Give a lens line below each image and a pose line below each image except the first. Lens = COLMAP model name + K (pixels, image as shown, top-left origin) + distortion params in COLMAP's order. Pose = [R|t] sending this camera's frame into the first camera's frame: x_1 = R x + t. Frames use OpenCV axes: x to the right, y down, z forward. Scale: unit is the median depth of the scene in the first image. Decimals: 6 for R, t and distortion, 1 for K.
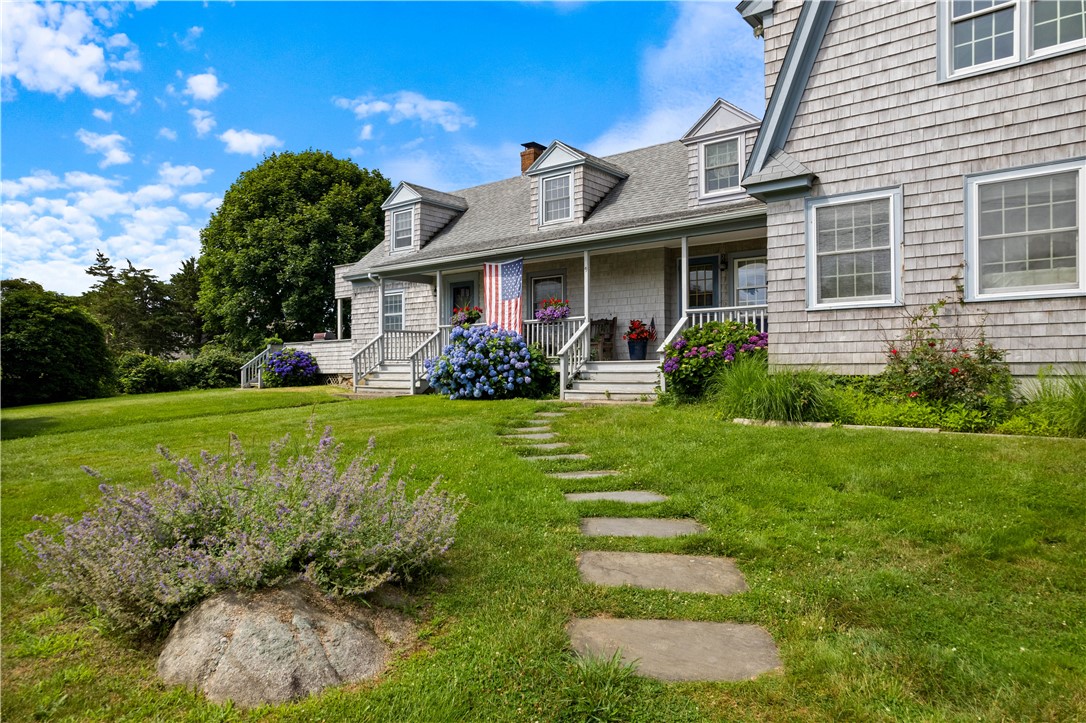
lens RADIAL K [[702.0, 0, 539.3], [0, 702.0, 366.4], [0, 0, 1]] dist [-0.049022, 0.018736]
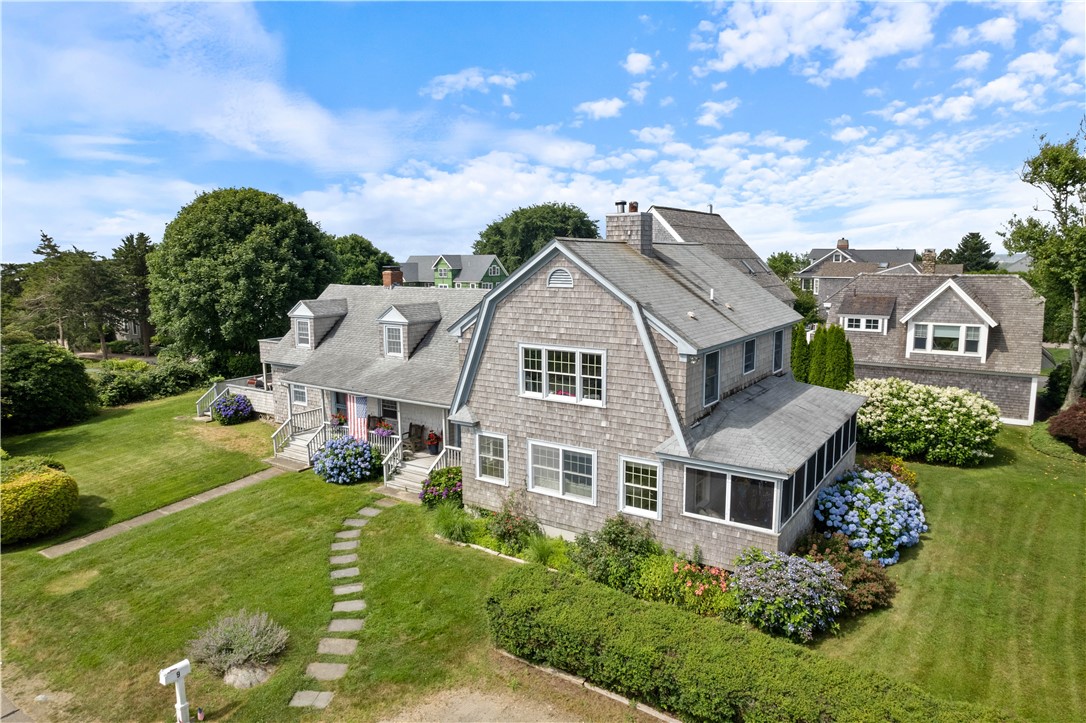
lens RADIAL K [[702.0, 0, 546.8], [0, 702.0, 358.4], [0, 0, 1]] dist [-0.049022, 0.018736]
pose [[0.996213, -0.016248, 0.085413, 0.243705], [0.002832, 0.987925, 0.154904, -0.457773], [-0.086898, -0.154076, 0.984230, -0.655534]]
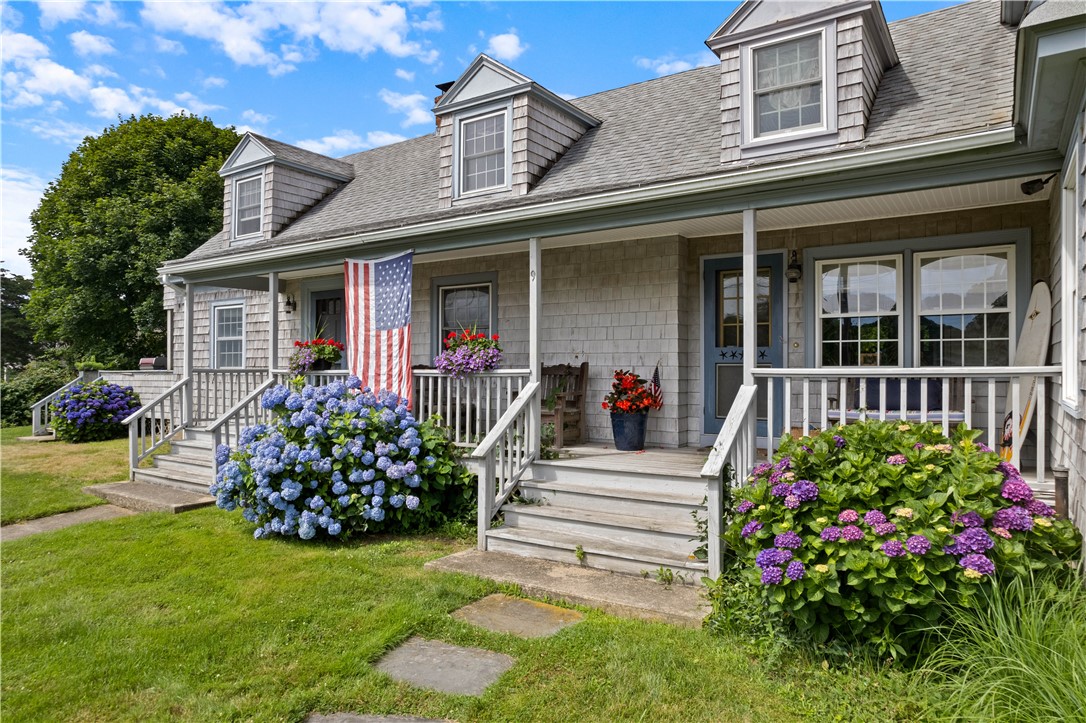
lens RADIAL K [[702.0, 0, 542.4], [0, 702.0, 367.2], [0, 0, 1]] dist [-0.049022, 0.018736]
pose [[0.996182, 0.004882, 0.087159, 0.024688], [-0.005007, 0.999987, 0.001213, -0.060725], [-0.087152, -0.001645, 0.996194, 0.413693]]
